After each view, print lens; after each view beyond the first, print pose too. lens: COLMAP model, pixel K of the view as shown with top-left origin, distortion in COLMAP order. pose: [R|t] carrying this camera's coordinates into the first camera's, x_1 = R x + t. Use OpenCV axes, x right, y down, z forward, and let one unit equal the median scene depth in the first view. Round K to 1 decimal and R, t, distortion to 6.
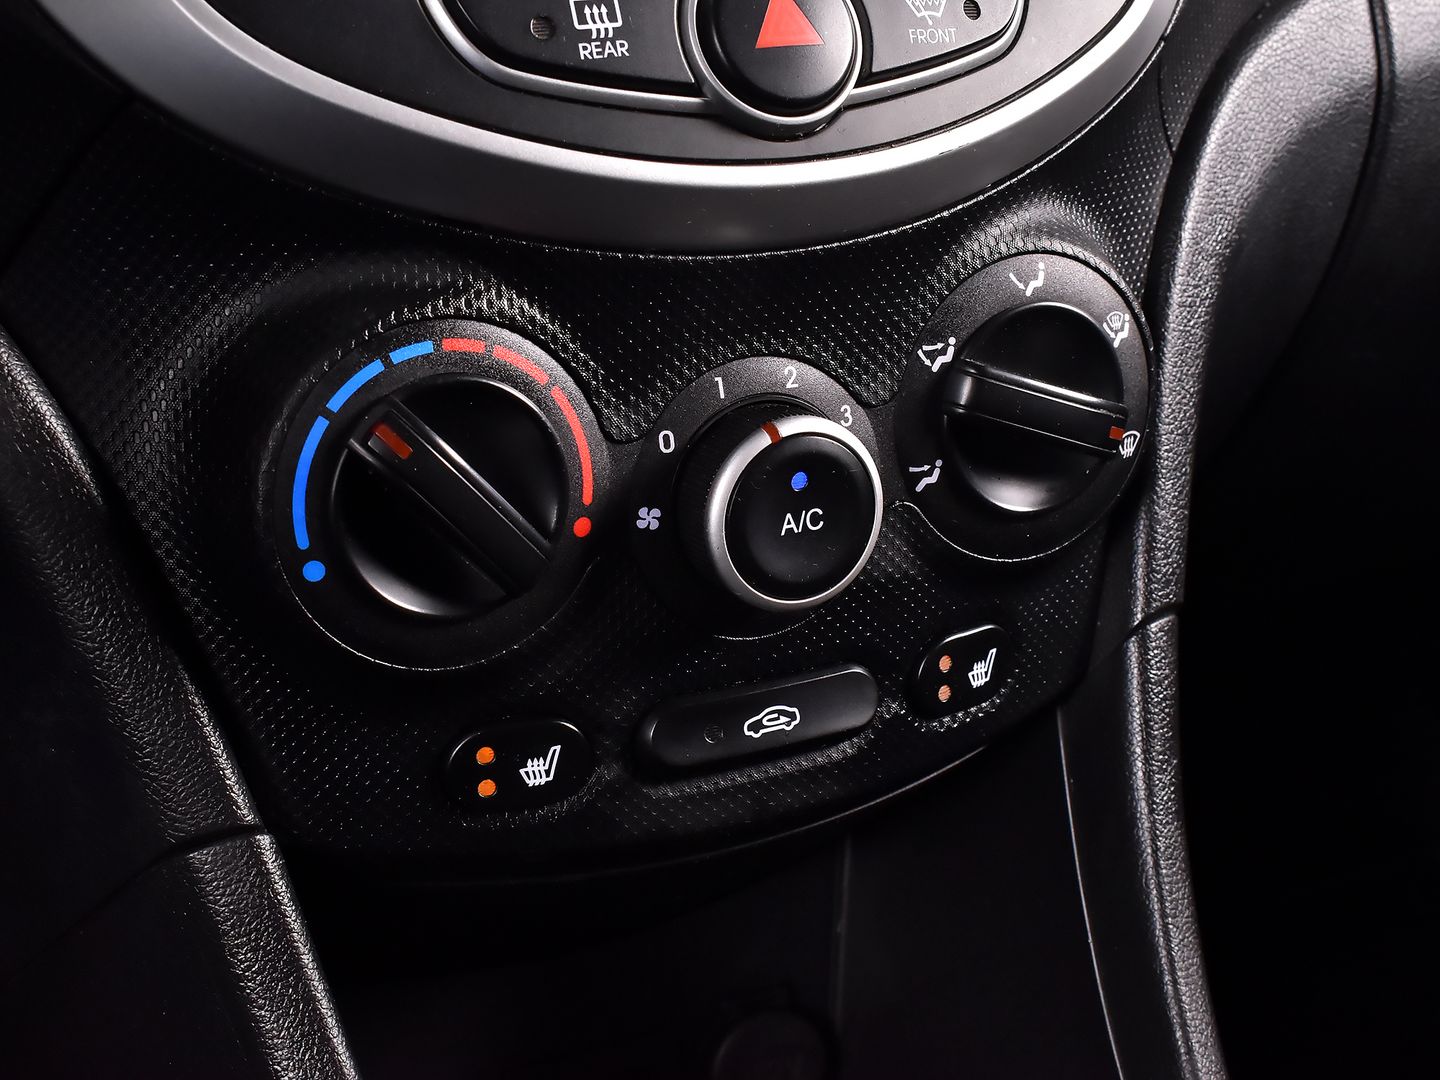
lens RADIAL K [[2076.2, 0, 726.5], [0, 2076.2, 548.0], [0, 0, 1]] dist [-0.038183, 0.000000]
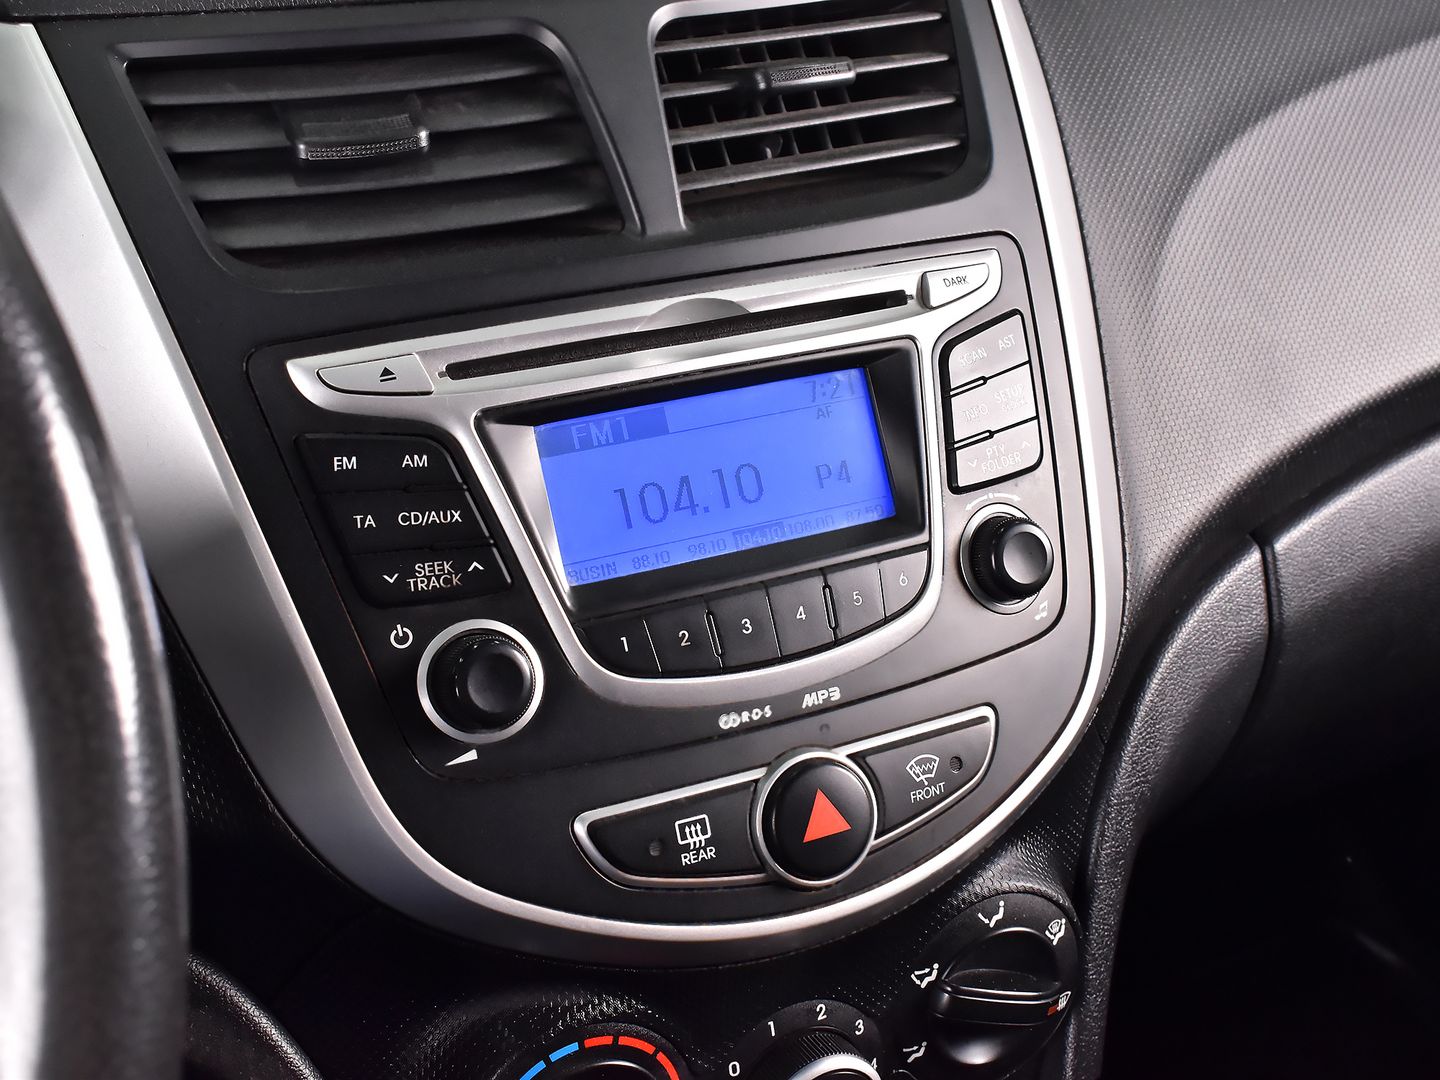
lens RADIAL K [[2076.2, 0, 726.7], [0, 2076.2, 527.4], [0, 0, 1]] dist [-0.038183, 0.000000]
pose [[0.999891, 0.009963, 0.010903, -0.052761], [-0.011132, 0.993538, 0.112951, -0.576783], [-0.009707, -0.113060, 0.993541, -0.369108]]
